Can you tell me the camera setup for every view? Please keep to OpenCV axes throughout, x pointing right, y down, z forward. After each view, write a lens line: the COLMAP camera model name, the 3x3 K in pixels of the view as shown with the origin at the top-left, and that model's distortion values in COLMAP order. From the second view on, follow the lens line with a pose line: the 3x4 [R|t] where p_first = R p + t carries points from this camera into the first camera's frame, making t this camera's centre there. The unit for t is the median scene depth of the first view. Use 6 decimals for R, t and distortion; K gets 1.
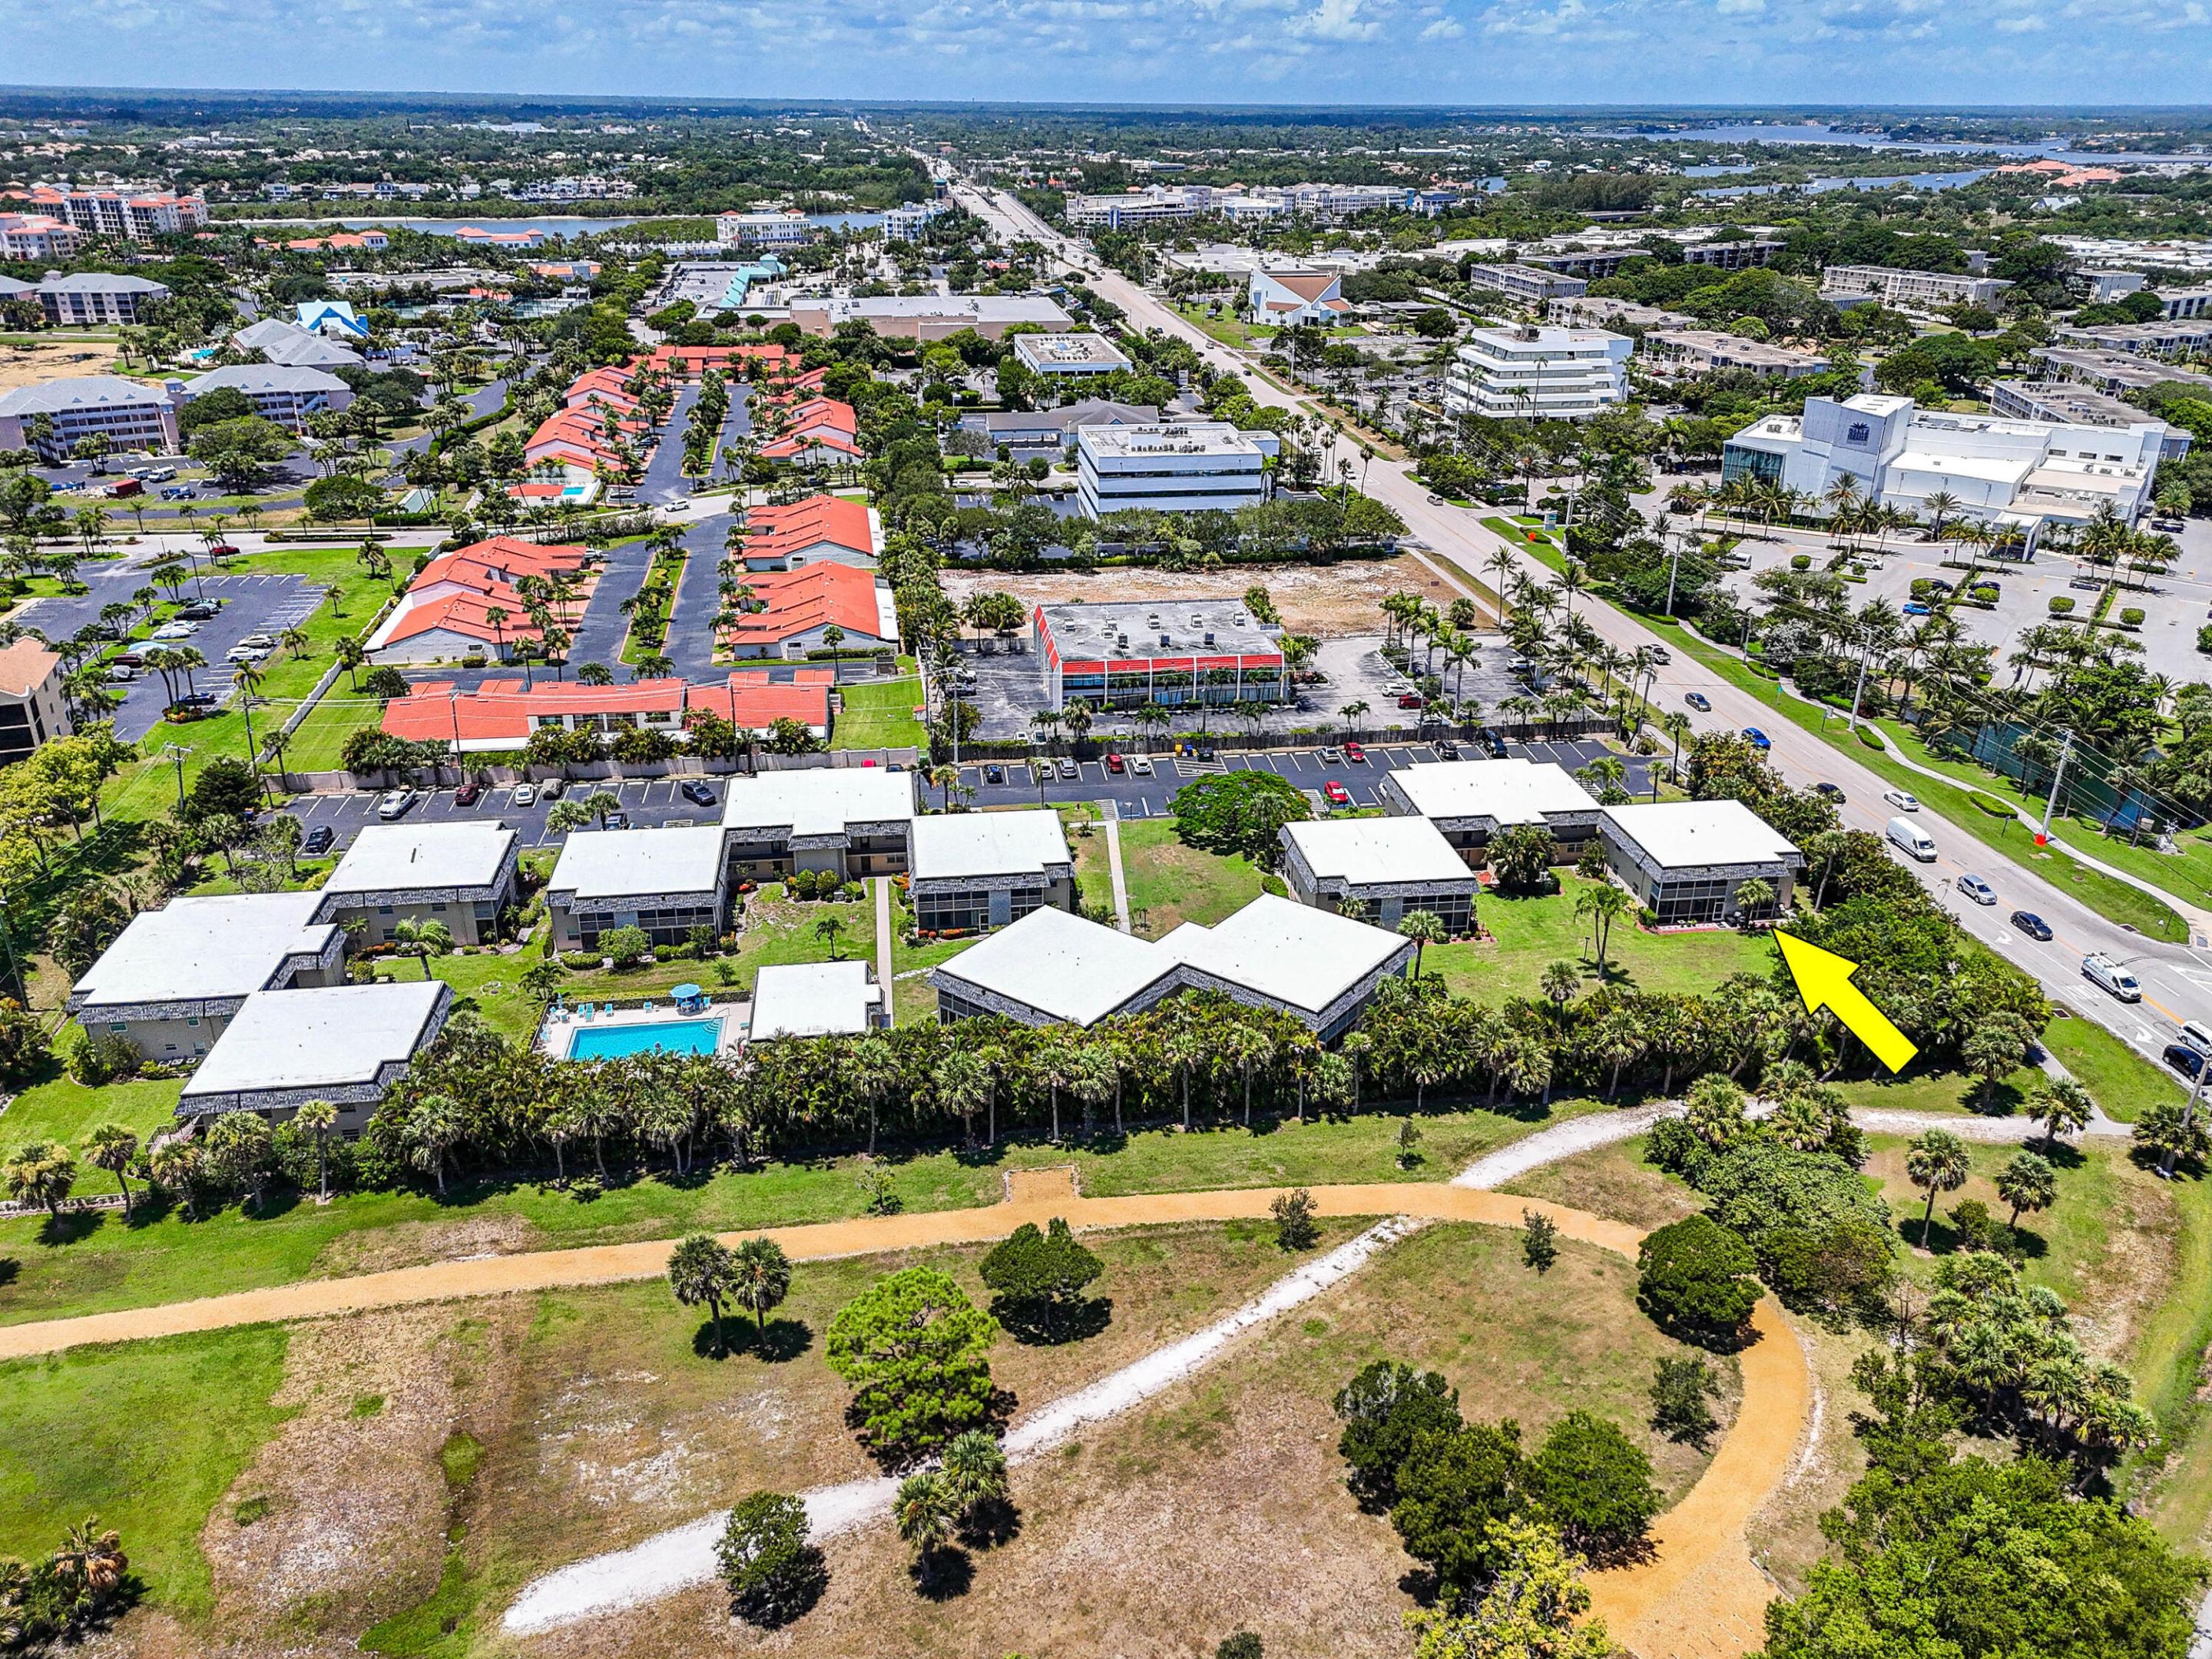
lens RADIAL K [[1634.0, 0, 1111.3], [0, 1634.0, 828.0], [0, 0, 1]] dist [0.061176, -0.045982]
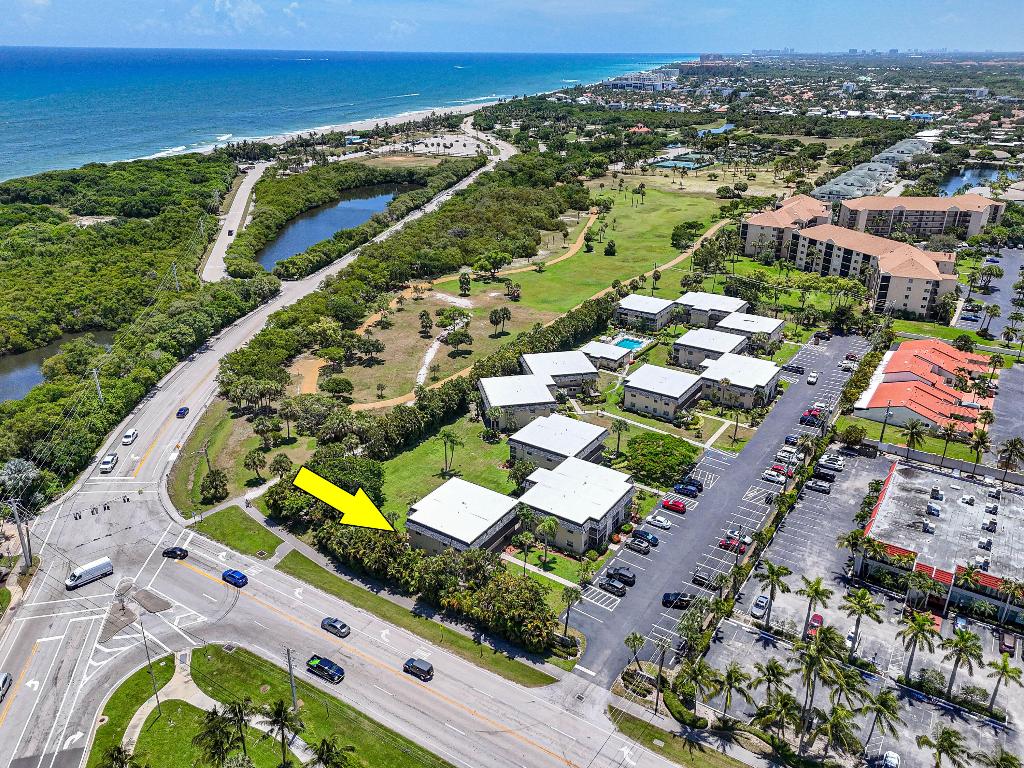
lens RADIAL K [[756.4, 0, 514.5], [0, 756.4, 383.3], [0, 0, 1]] dist [0.061176, -0.045982]
pose [[-0.661907, 0.292364, -0.690219, 0.884912], [-0.312422, 0.729408, 0.608569, -0.629920], [0.681375, 0.618456, -0.391459, 1.354779]]
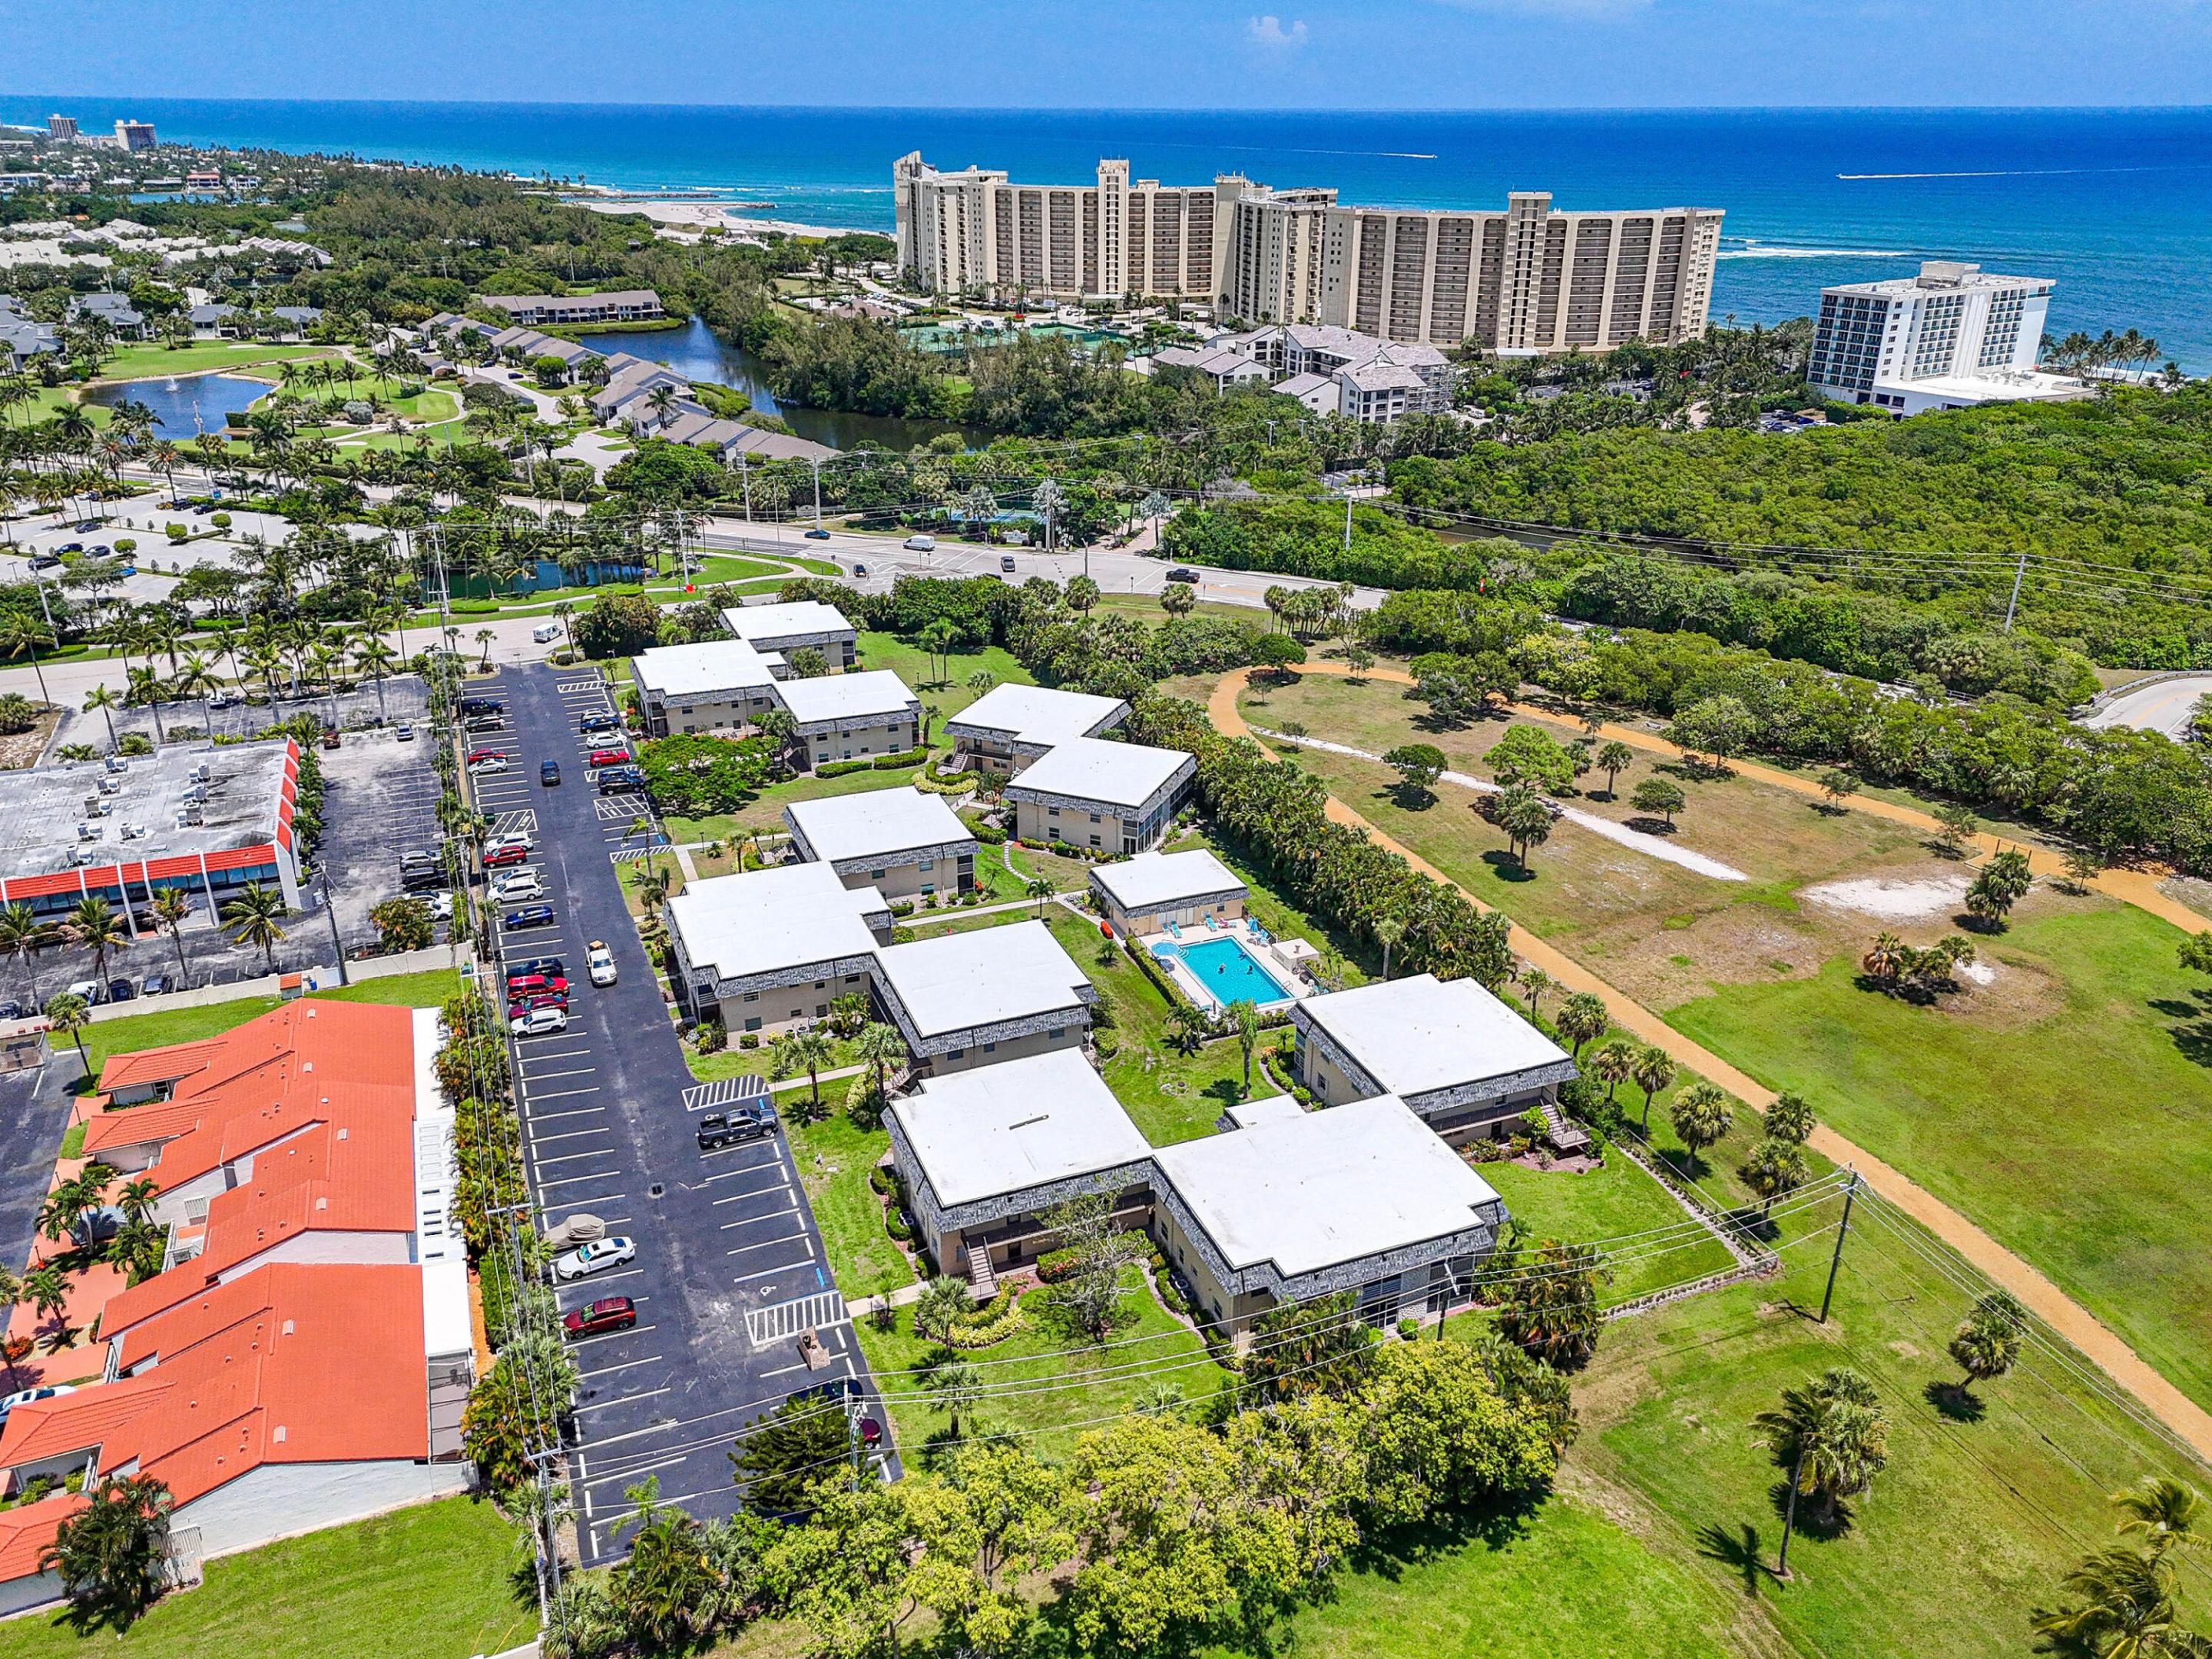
lens RADIAL K [[1634.0, 0, 1111.3], [0, 1634.0, 828.0], [0, 0, 1]] dist [0.061176, -0.045982]
pose [[-0.245349, -0.397258, 0.884302, -1.031714], [0.387724, 0.795839, 0.465092, -0.410505], [-0.888524, 0.456974, -0.041232, 0.960524]]
